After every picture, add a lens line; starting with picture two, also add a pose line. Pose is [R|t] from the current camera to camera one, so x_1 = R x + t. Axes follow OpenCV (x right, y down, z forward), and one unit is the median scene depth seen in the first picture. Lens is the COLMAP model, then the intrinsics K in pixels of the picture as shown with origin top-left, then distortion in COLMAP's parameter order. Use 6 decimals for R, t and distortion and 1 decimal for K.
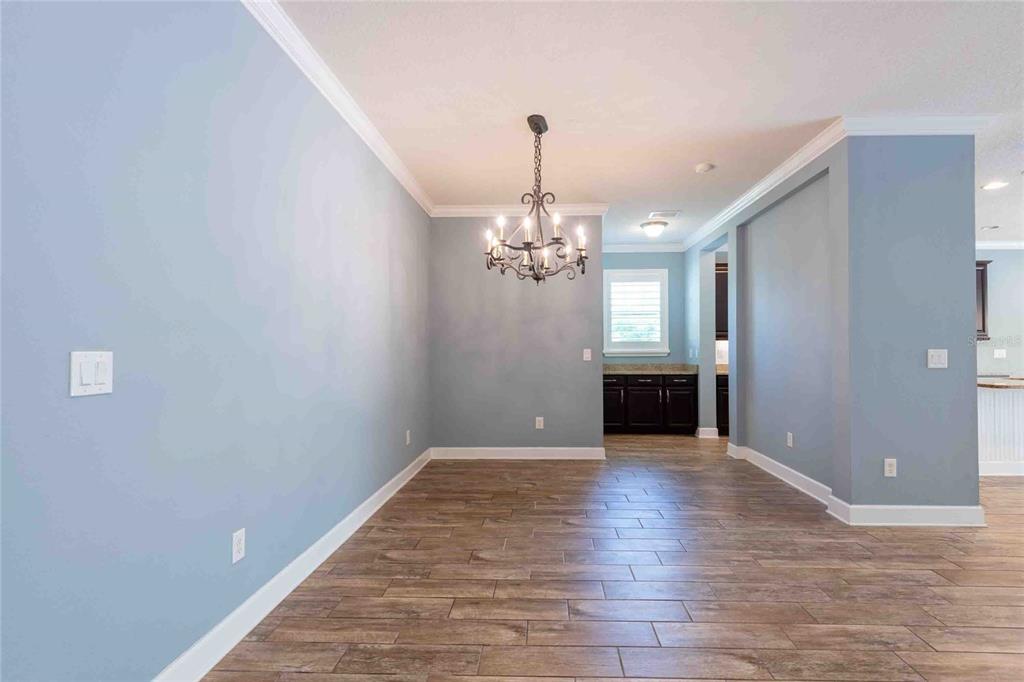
lens RADIAL K [[472.0, 0, 527.8], [0, 472.0, 338.9], [0, 0, 1]] dist [0.022363, -0.012232]
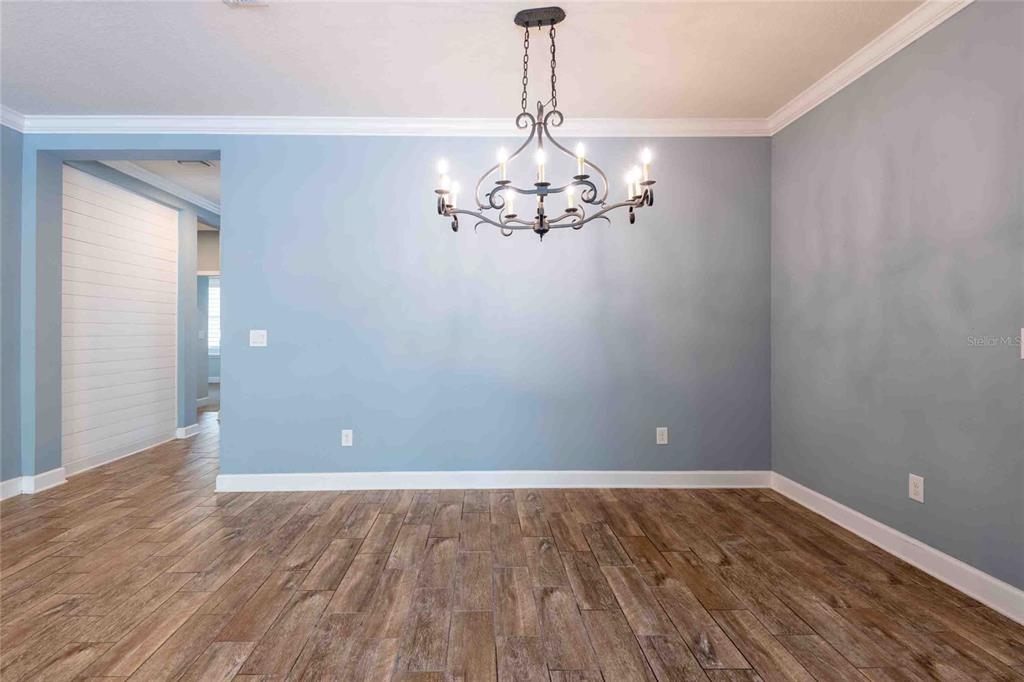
lens RADIAL K [[472.0, 0, 497.0], [0, 472.0, 328.4], [0, 0, 1]] dist [0.022363, -0.012232]
pose [[0.058056, -0.006039, -0.998295, 0.697761], [0.021621, 0.999755, -0.004790, 0.022238], [0.998079, -0.021306, 0.058172, 0.841178]]
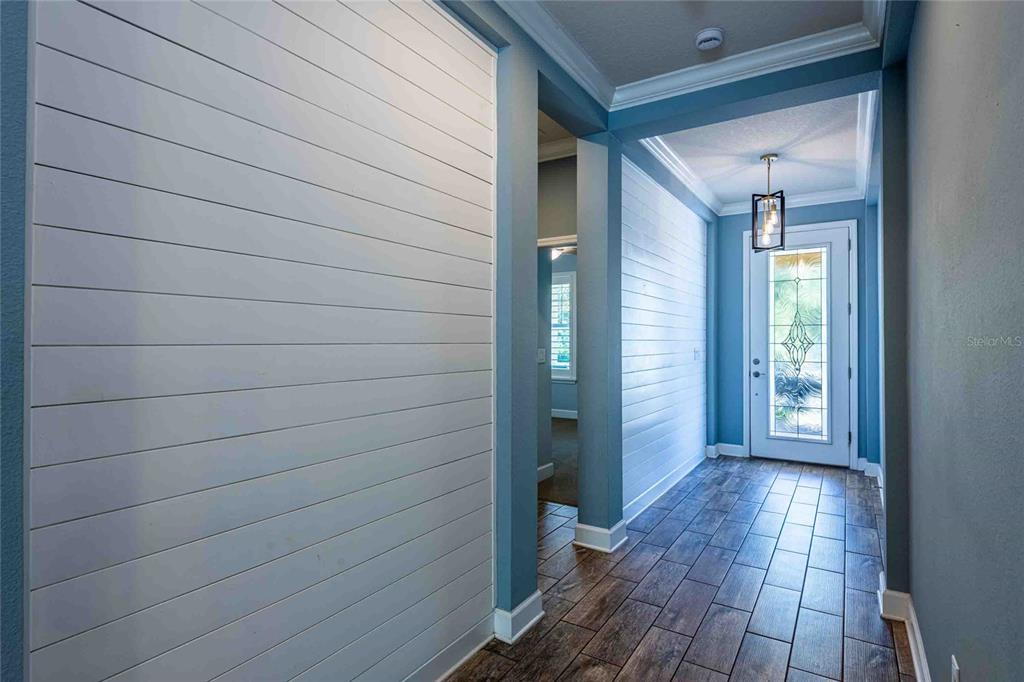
lens RADIAL K [[529.1, 0, 513.4], [0, 529.1, 335.1], [0, 0, 1]] dist [0.002479, -0.000348]
pose [[-0.508639, 0.000867, -0.860980, -0.324952], [0.016059, 0.999835, -0.008481, -0.022803], [0.860830, -0.018140, -0.508569, 0.264343]]
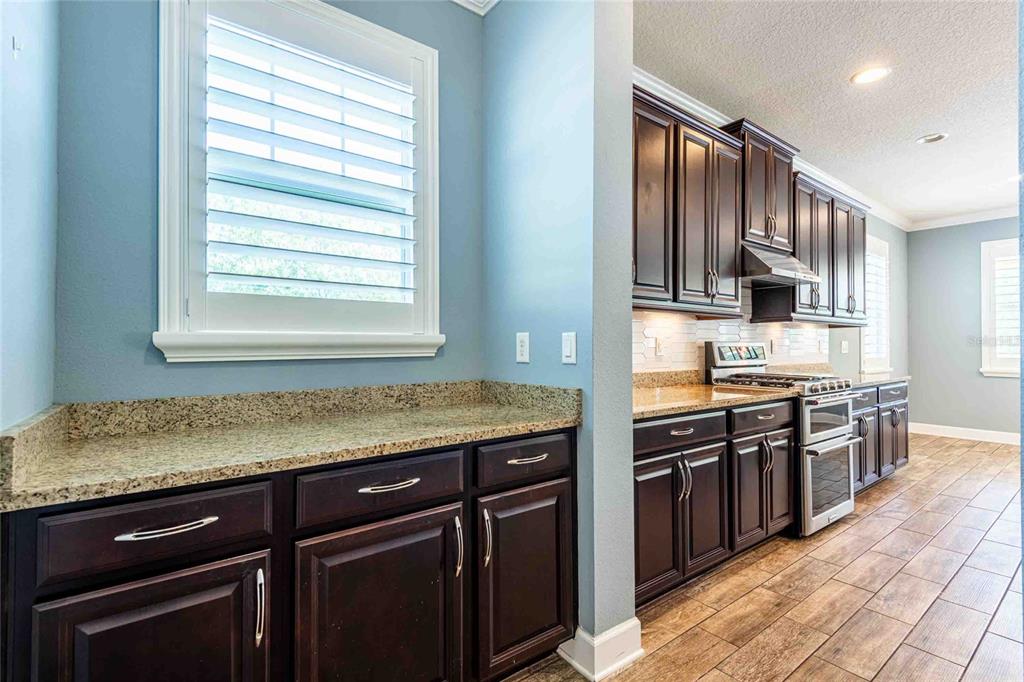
lens RADIAL K [[472.0, 0, 501.3], [0, 472.0, 340.0], [0, 0, 1]] dist [0.022363, -0.012232]
pose [[0.773018, 0.009263, 0.634317, 0.297394], [-0.017569, 0.999822, 0.006810, 0.049497], [-0.634141, -0.016409, 0.773043, 1.538528]]
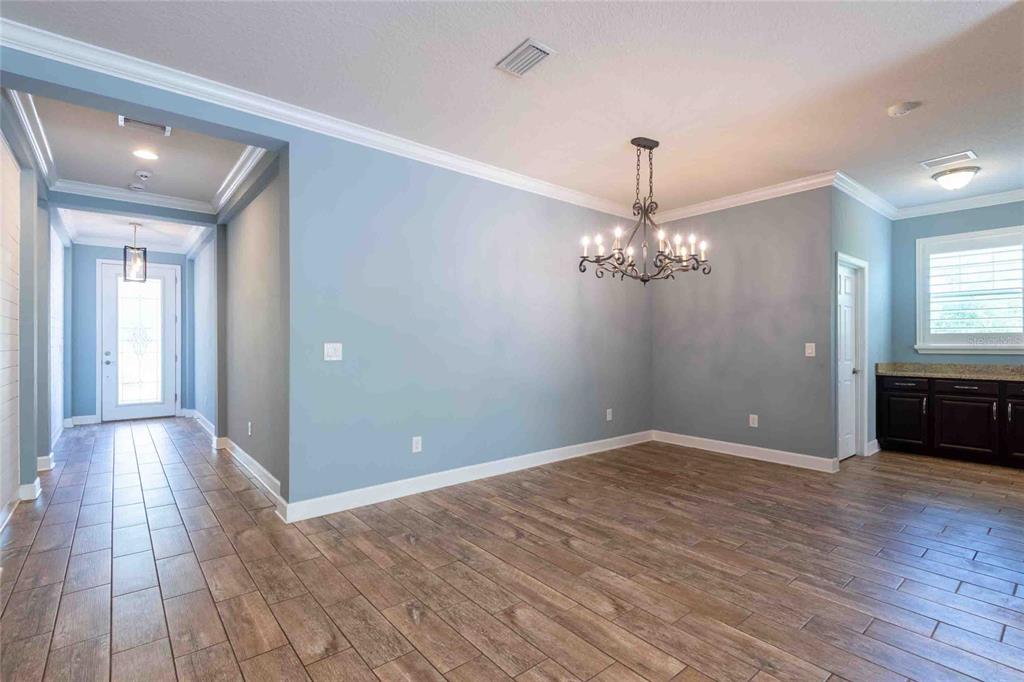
lens RADIAL K [[472.0, 0, 519.3], [0, 472.0, 338.9], [0, 0, 1]] dist [0.022363, -0.012232]
pose [[0.669752, -0.001128, -0.742584, 0.621521], [0.013025, 0.999863, 0.010228, -0.003254], [0.742470, -0.016522, 0.669675, 0.020612]]
